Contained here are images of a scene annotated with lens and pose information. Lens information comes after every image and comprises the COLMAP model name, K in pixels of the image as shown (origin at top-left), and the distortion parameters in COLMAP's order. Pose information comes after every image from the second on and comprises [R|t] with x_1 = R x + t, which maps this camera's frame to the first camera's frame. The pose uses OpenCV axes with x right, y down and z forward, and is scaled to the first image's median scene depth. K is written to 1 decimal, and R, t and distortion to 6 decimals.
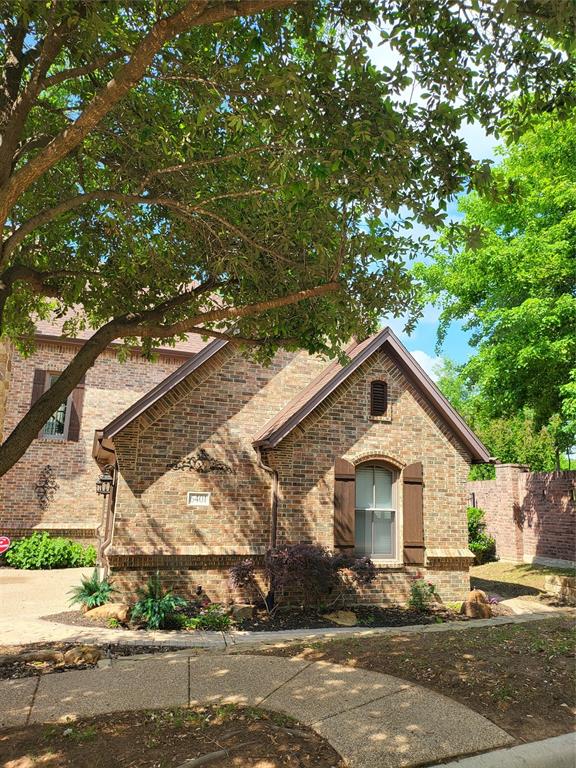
lens RADIAL K [[541.6, 0, 289.2], [0, 541.6, 385.3], [0, 0, 1]] dist [0.006269, 0.001137]
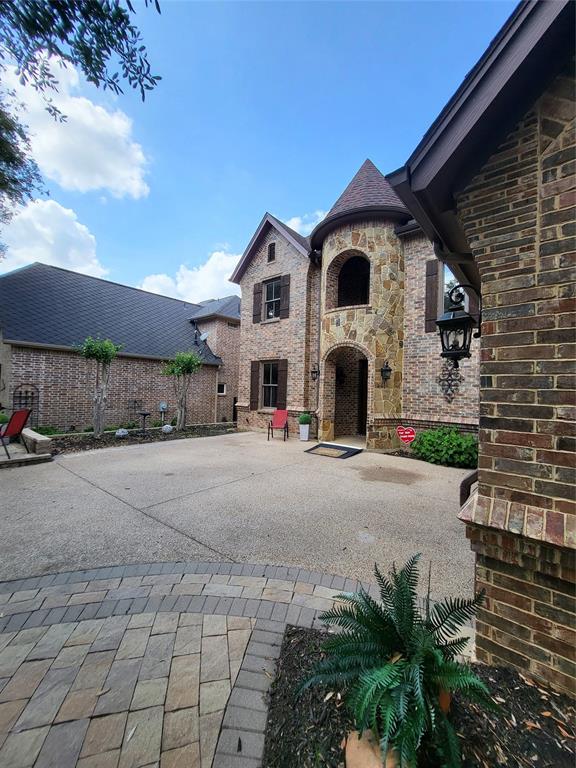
lens RADIAL K [[308.3, 0, 290.1], [0, 308.3, 386.5], [0, 0, 1]] dist [-0.002518, -0.000046]
pose [[0.514530, -0.025358, -0.857097, -0.130501], [0.168076, 0.983155, 0.071811, 0.113607], [0.840838, -0.181006, 0.510125, 0.487893]]
